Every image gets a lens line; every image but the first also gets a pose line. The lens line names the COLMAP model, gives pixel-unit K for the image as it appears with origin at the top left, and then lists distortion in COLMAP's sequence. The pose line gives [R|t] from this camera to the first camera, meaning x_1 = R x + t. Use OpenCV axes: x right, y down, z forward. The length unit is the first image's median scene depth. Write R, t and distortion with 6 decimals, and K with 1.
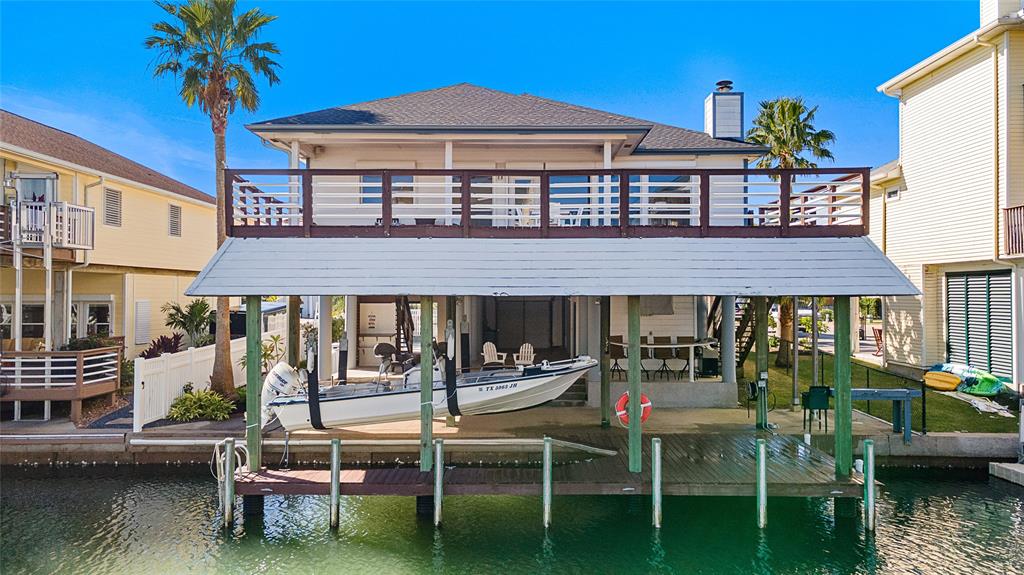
lens RADIAL K [[744.2, 0, 512.0], [0, 744.2, 287.5], [0, 0, 1]] dist [0.041348, 0.004769]
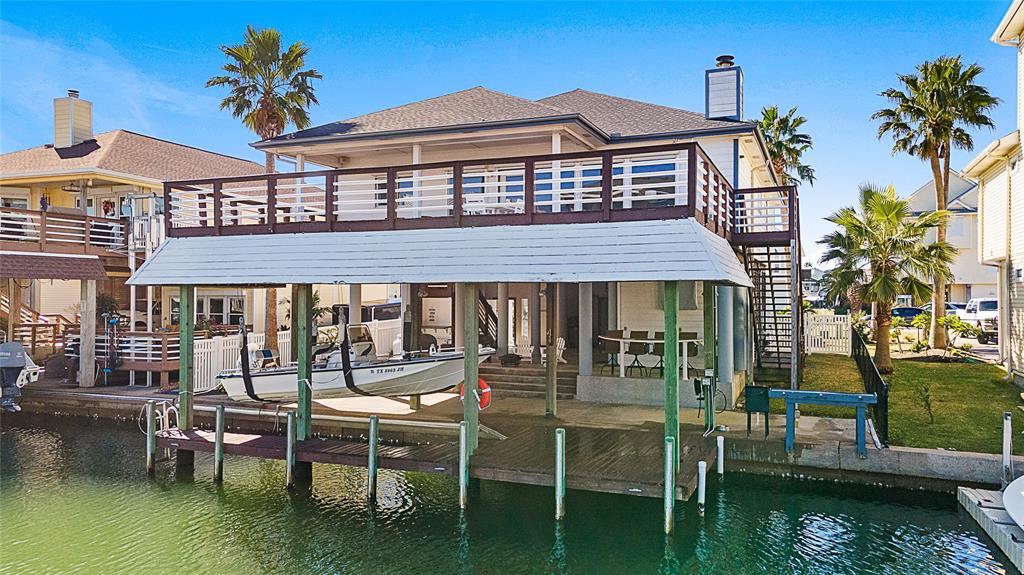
lens RADIAL K [[819.1, 0, 497.9], [0, 819.1, 283.5], [0, 0, 1]] dist [0.042012, 0.001041]
pose [[0.915002, -0.005097, -0.403417, 0.510254], [0.009056, 0.999928, 0.007905, 0.001483], [0.403348, -0.010886, 0.914982, -0.010421]]
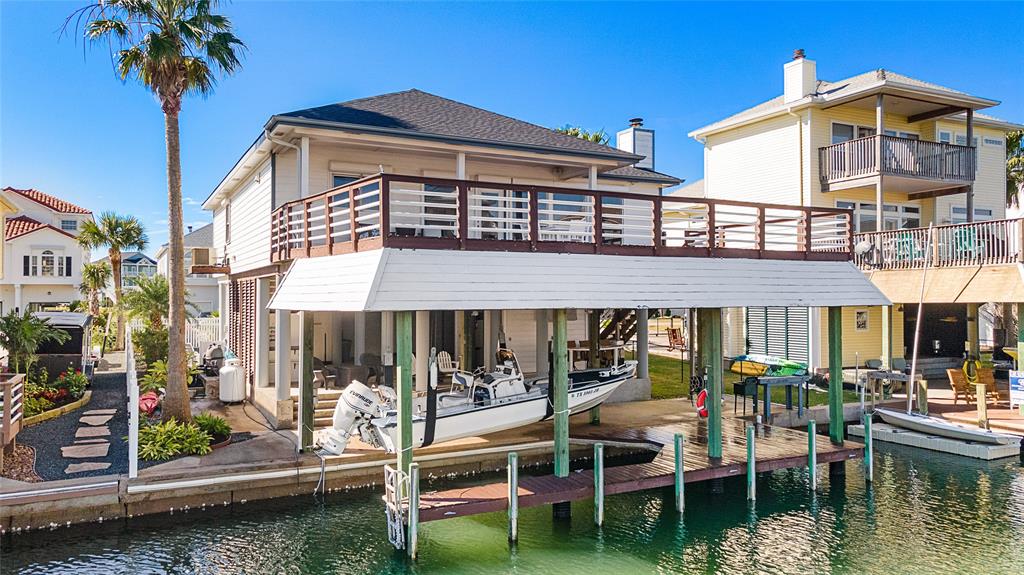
lens RADIAL K [[744.2, 0, 512.0], [0, 744.2, 287.5], [0, 0, 1]] dist [0.041348, 0.004769]
pose [[0.882223, 0.004335, 0.470812, -0.522866], [-0.002770, 0.999988, -0.004017, -0.011002], [-0.470824, 0.002240, 0.882224, 0.087425]]
